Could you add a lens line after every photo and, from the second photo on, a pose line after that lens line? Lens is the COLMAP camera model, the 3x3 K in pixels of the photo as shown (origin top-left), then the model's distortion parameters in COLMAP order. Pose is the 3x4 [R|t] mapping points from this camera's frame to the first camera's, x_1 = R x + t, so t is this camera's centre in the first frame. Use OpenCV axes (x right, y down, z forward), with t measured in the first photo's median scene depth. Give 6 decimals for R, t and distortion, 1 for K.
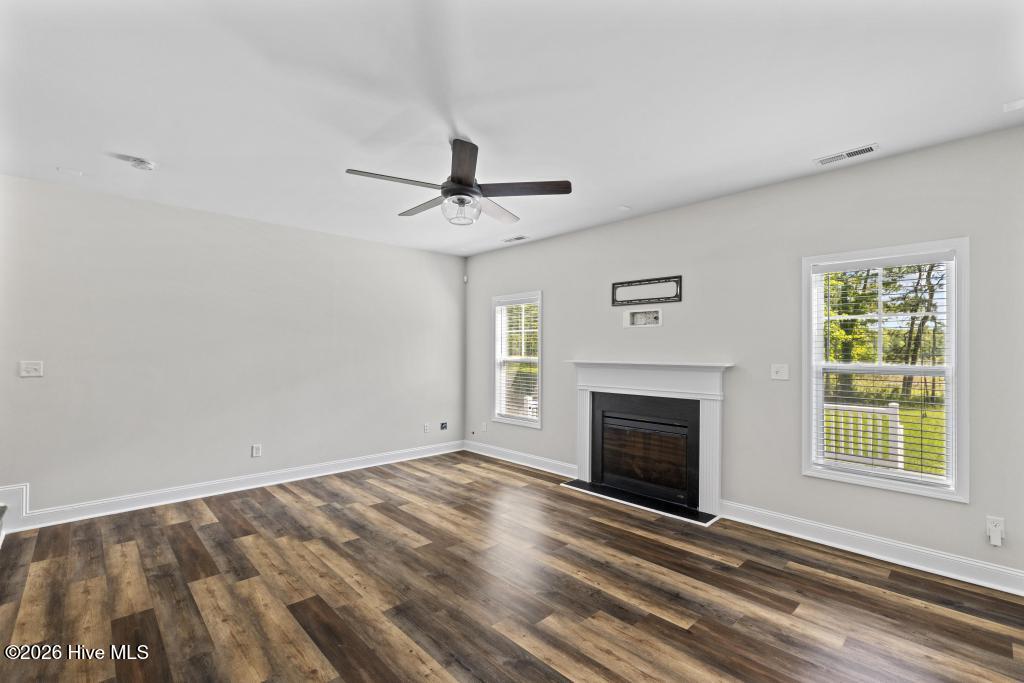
lens RADIAL K [[456.0, 0, 512.5], [0, 456.0, 343.1], [0, 0, 1]] dist [0.002428, 0.000546]
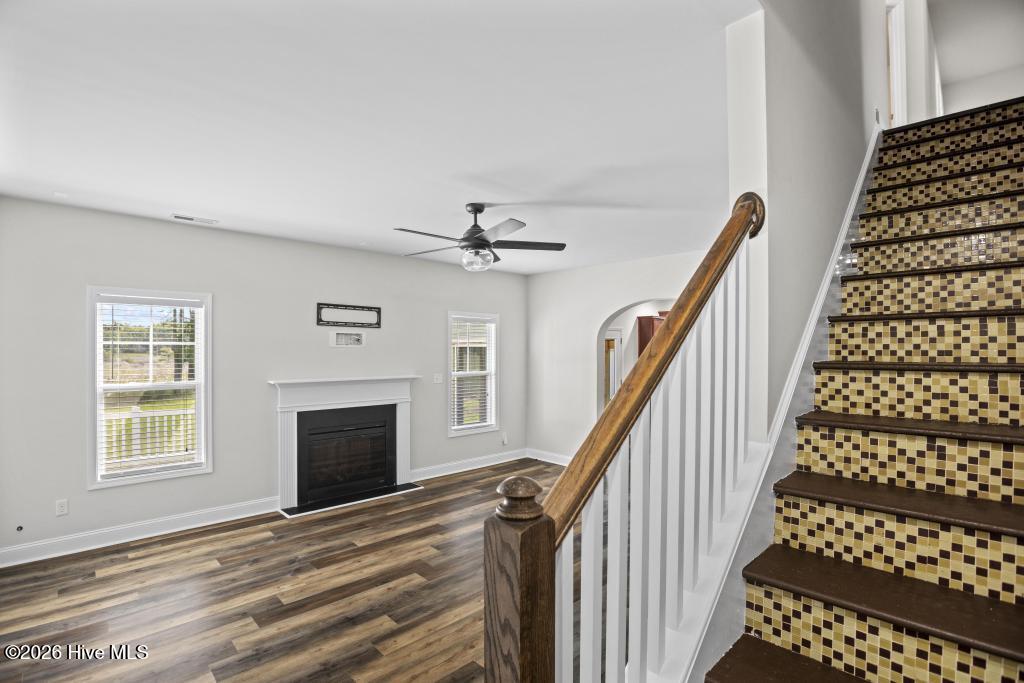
lens RADIAL K [[485.4, 0, 508.5], [0, 485.4, 349.7], [0, 0, 1]] dist [-0.020443, 0.000210]
pose [[-0.006770, -0.006624, 0.999955, -1.147145], [-0.025207, 0.999661, 0.006451, -0.057763], [-0.999659, -0.025163, -0.006934, 0.764595]]
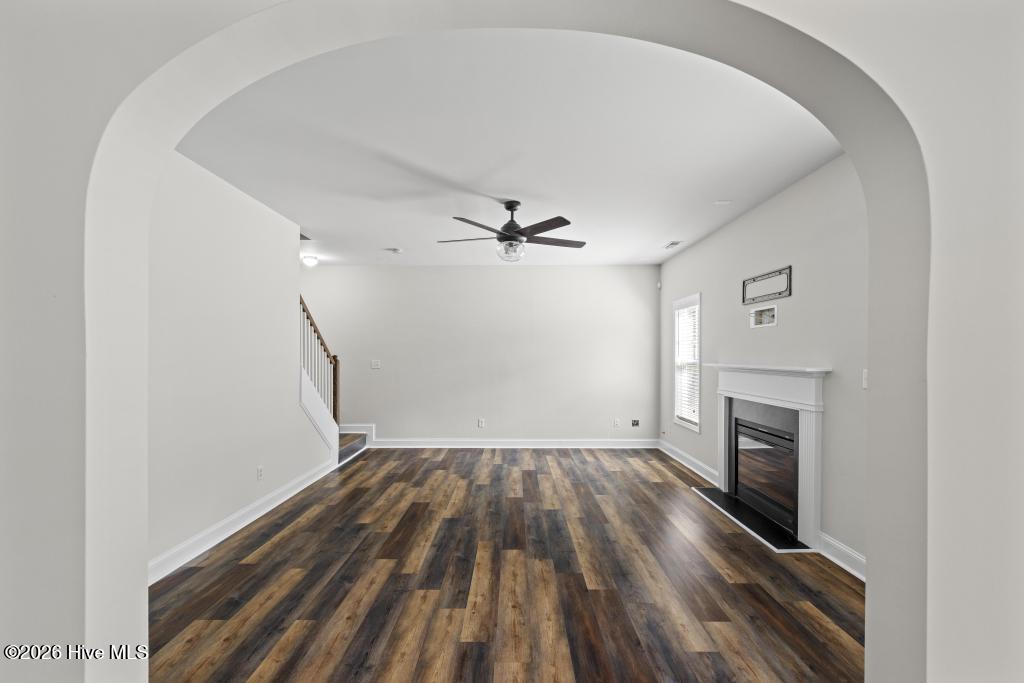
lens RADIAL K [[456.0, 0, 508.2], [0, 456.0, 349.0], [0, 0, 1]] dist [0.002428, 0.000546]
pose [[0.720629, -0.012427, -0.693209, 0.681372], [0.015431, 0.999879, -0.001884, 0.003273], [0.693149, -0.009339, 0.720734, 0.008331]]
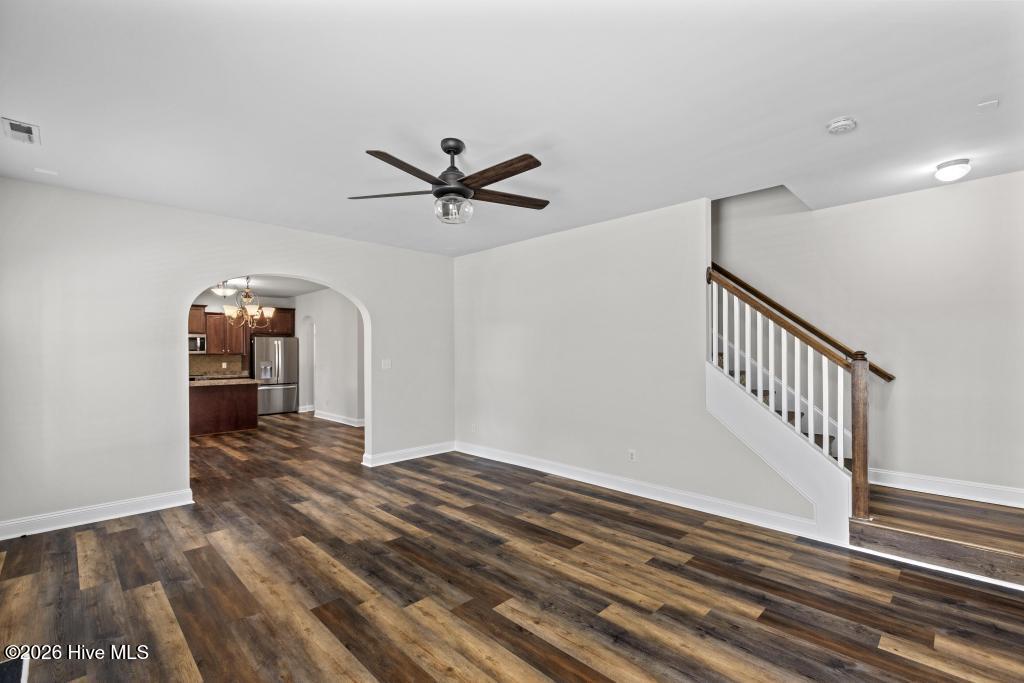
lens RADIAL K [[456.0, 0, 516.7], [0, 456.0, 349.1], [0, 0, 1]] dist [0.002428, 0.000546]
pose [[-0.999384, 0.001698, -0.035058, -0.176907], [0.002469, 0.999756, -0.021965, 0.027962], [0.035013, -0.022038, -0.999144, 1.642527]]
